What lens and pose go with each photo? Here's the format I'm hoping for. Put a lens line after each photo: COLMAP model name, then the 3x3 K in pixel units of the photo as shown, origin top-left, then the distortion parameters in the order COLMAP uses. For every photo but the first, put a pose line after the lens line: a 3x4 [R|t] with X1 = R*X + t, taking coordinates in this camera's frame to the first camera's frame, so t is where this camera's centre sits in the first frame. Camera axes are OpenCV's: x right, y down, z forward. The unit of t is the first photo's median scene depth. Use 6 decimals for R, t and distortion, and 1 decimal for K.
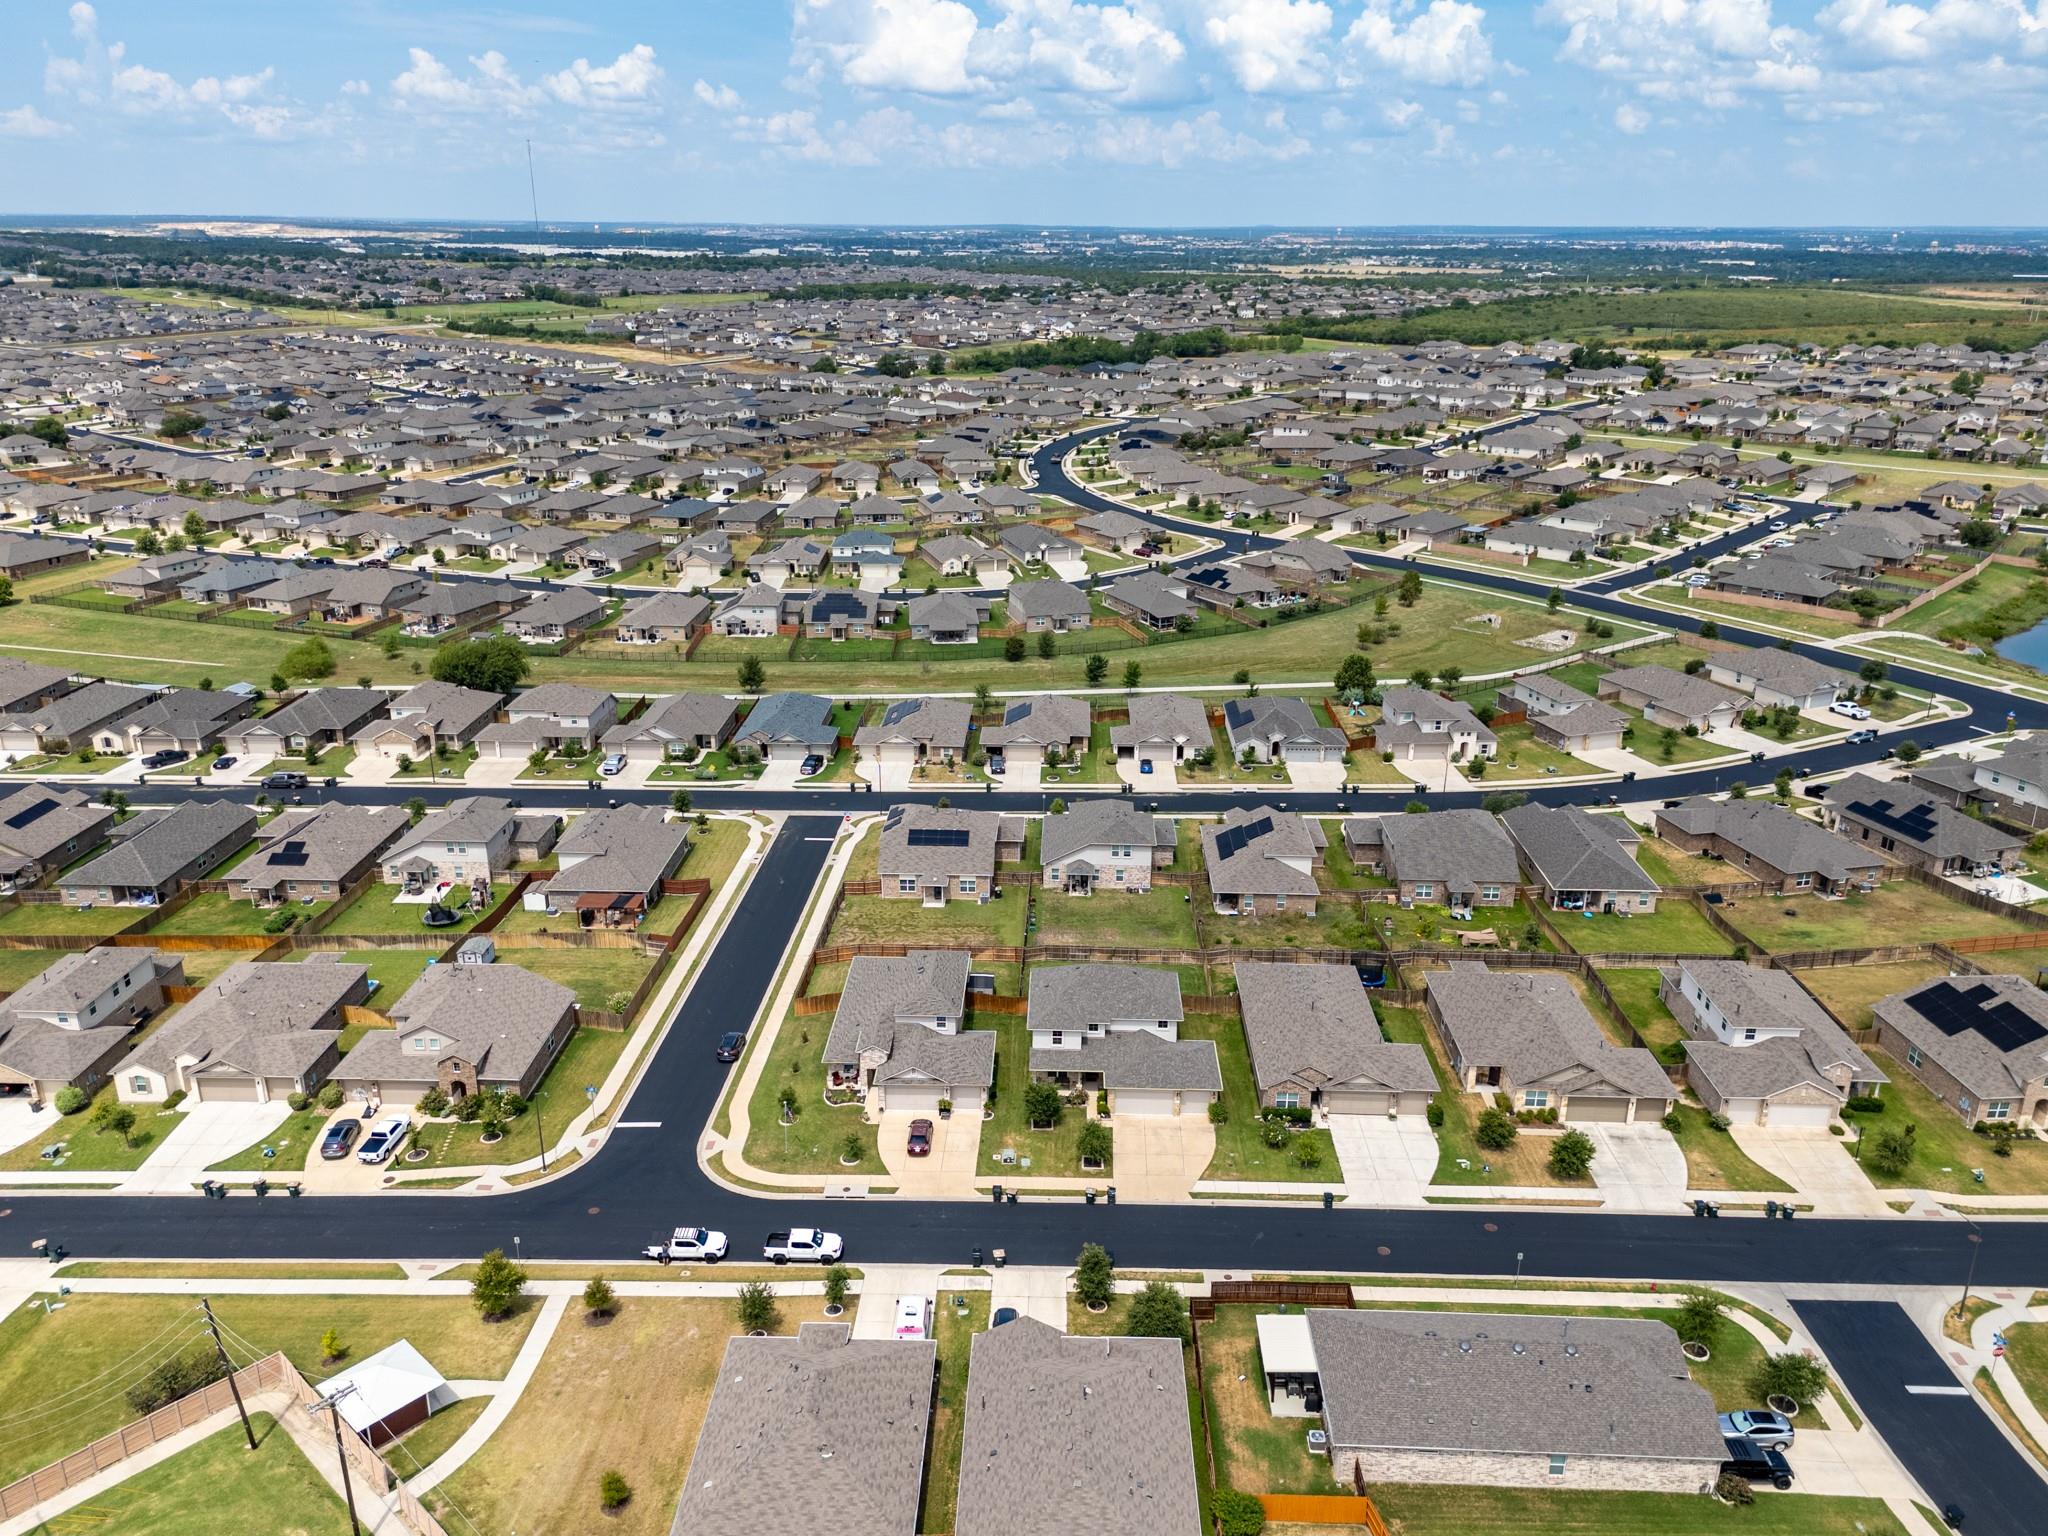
lens RADIAL K [[1509.9, 0, 1024.0], [0, 1509.9, 768.0], [0, 0, 1]] dist [0.086081, -0.094078]
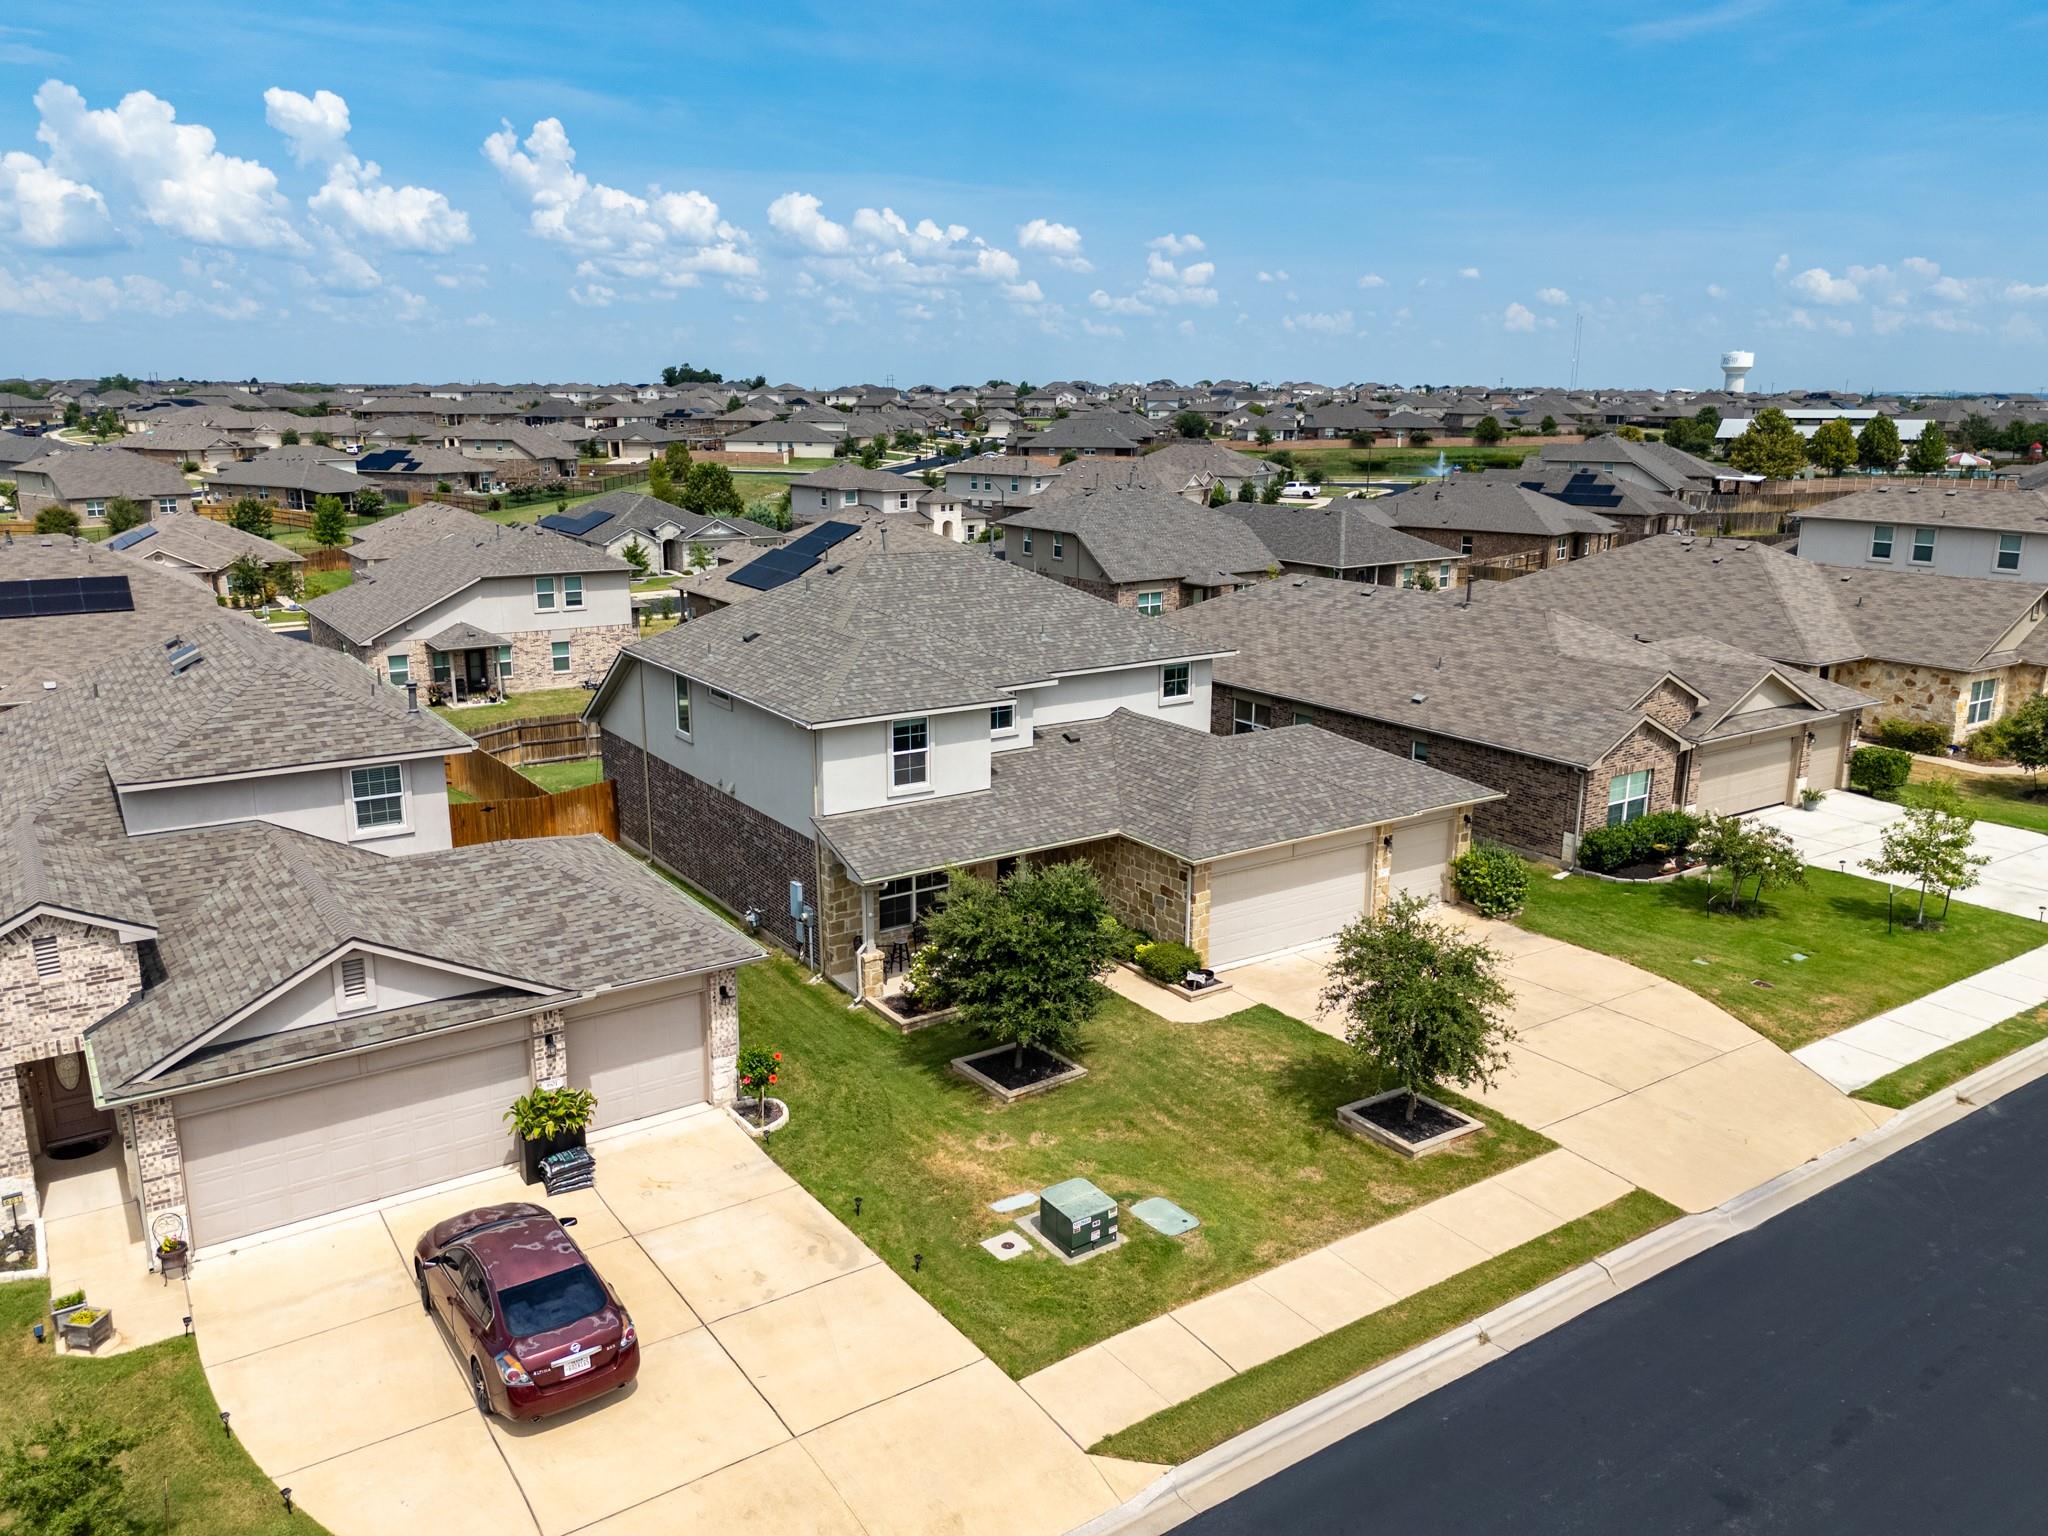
lens RADIAL K [[1509.9, 0, 1024.0], [0, 1509.9, 768.0], [0, 0, 1]] dist [0.086081, -0.094078]
pose [[0.811984, -0.143674, 0.565720, -0.062255], [0.198388, 0.979462, -0.035998, 0.115537], [-0.548930, 0.141462, 0.823811, 0.468923]]
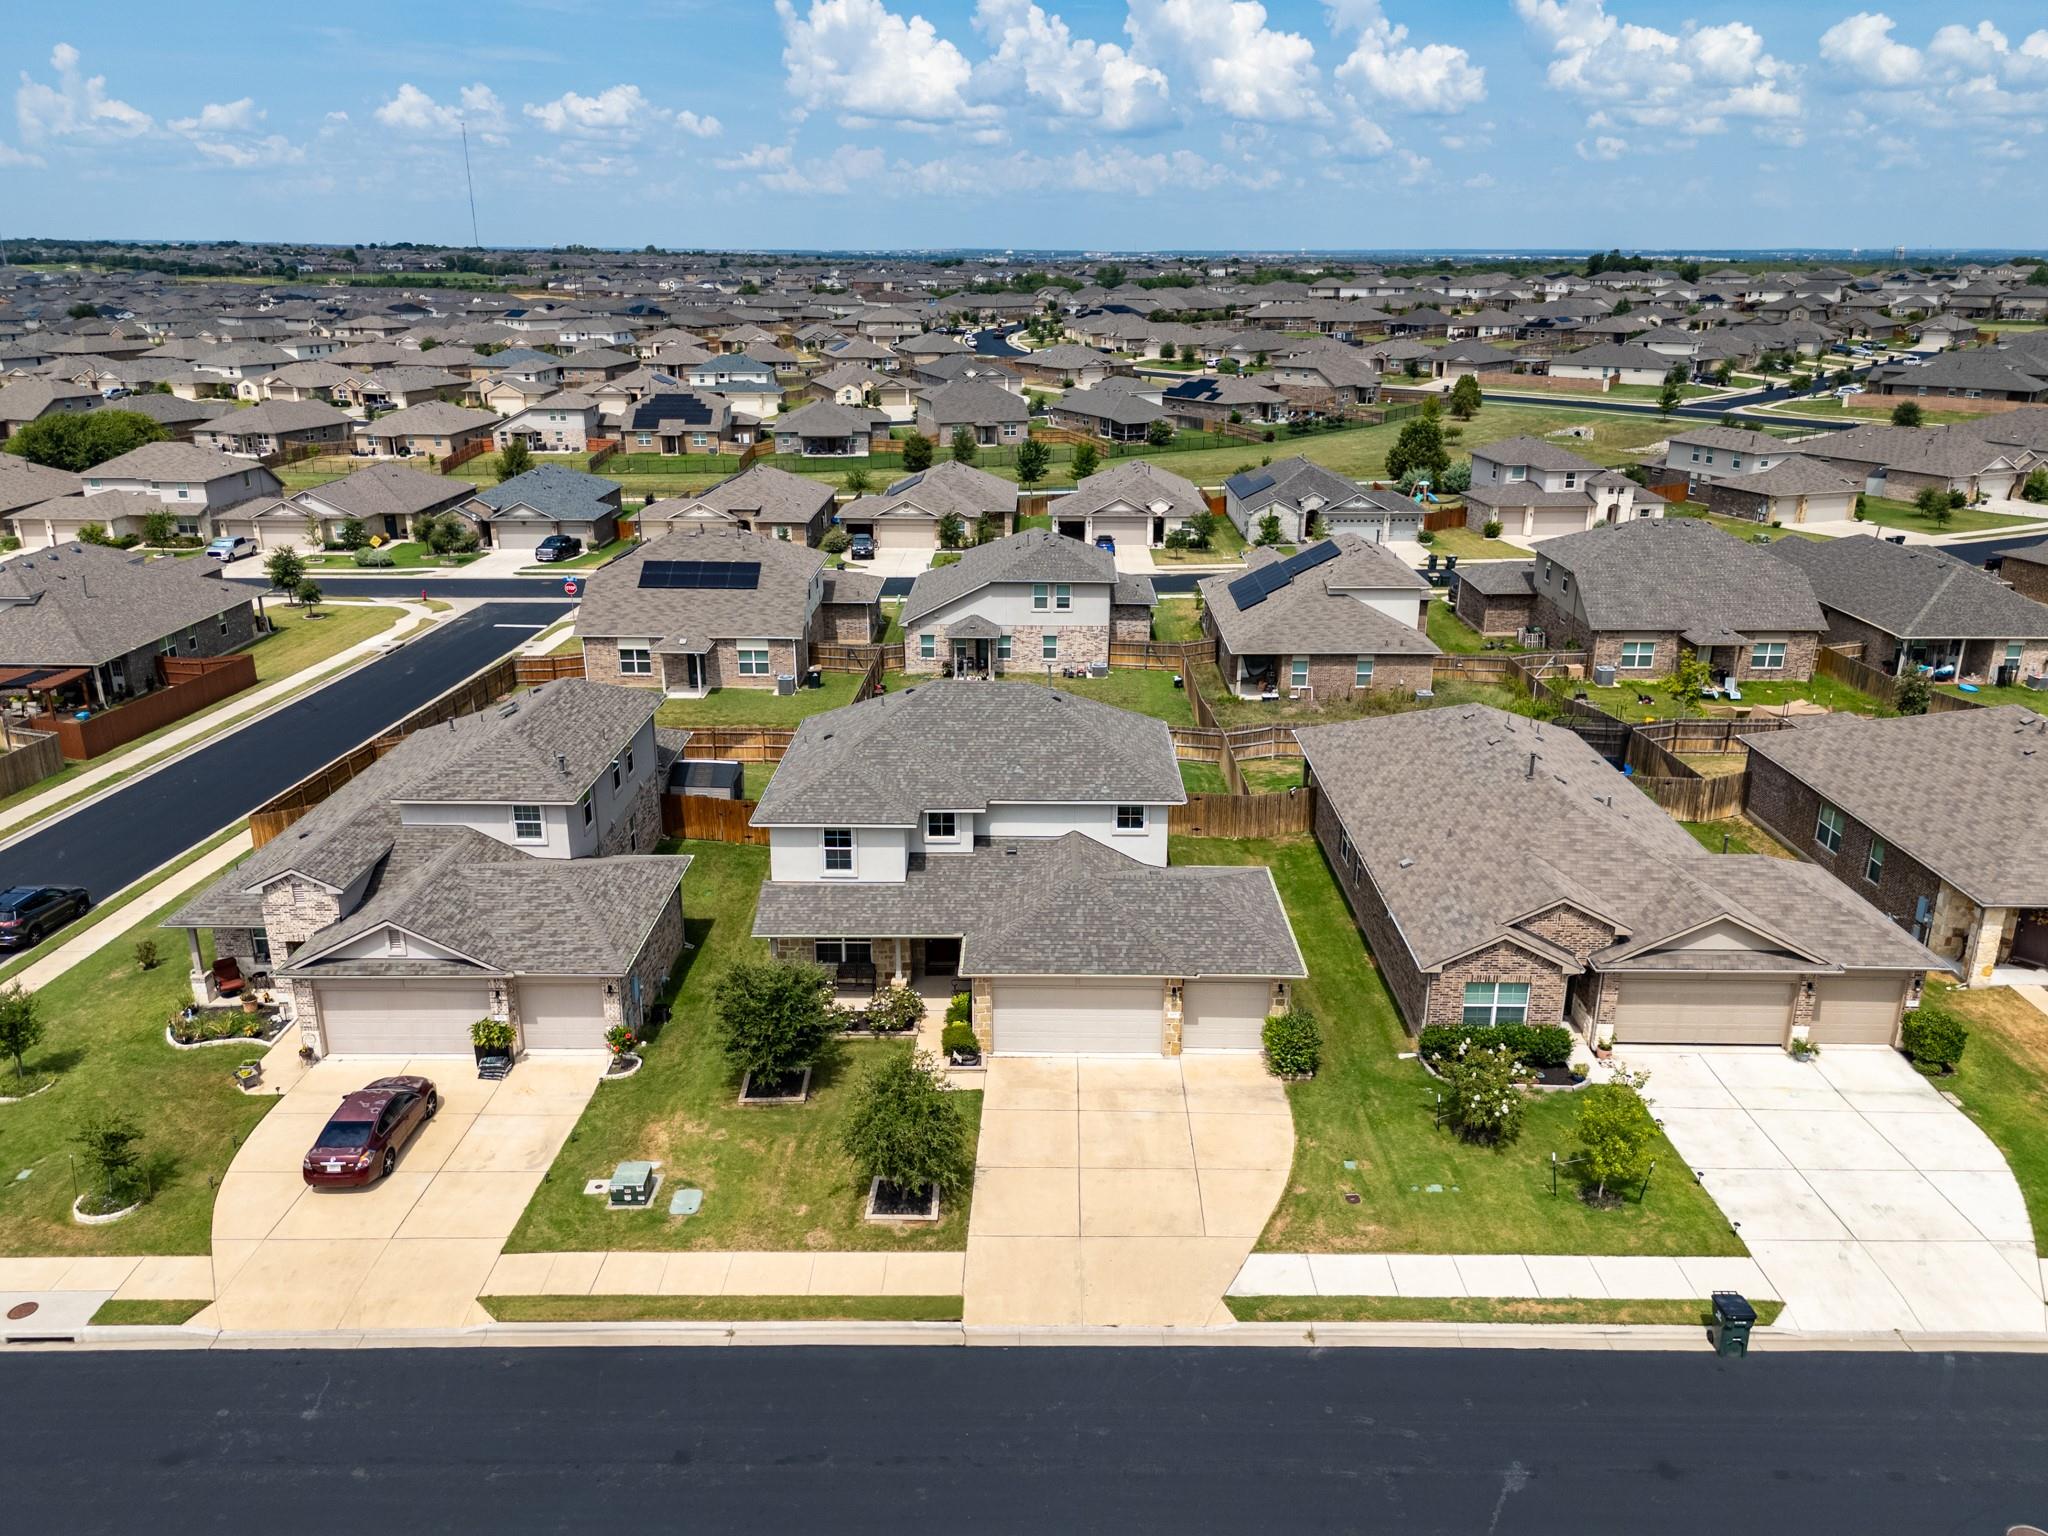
lens RADIAL K [[1519.3, 0, 1021.6], [0, 1519.3, 744.6], [0, 0, 1]] dist [0.065956, -0.060957]
pose [[0.999798, -0.010493, 0.017127, 0.035724], [0.011037, 0.999428, -0.031963, 0.098808], [-0.016781, 0.032146, 0.999342, 0.381238]]
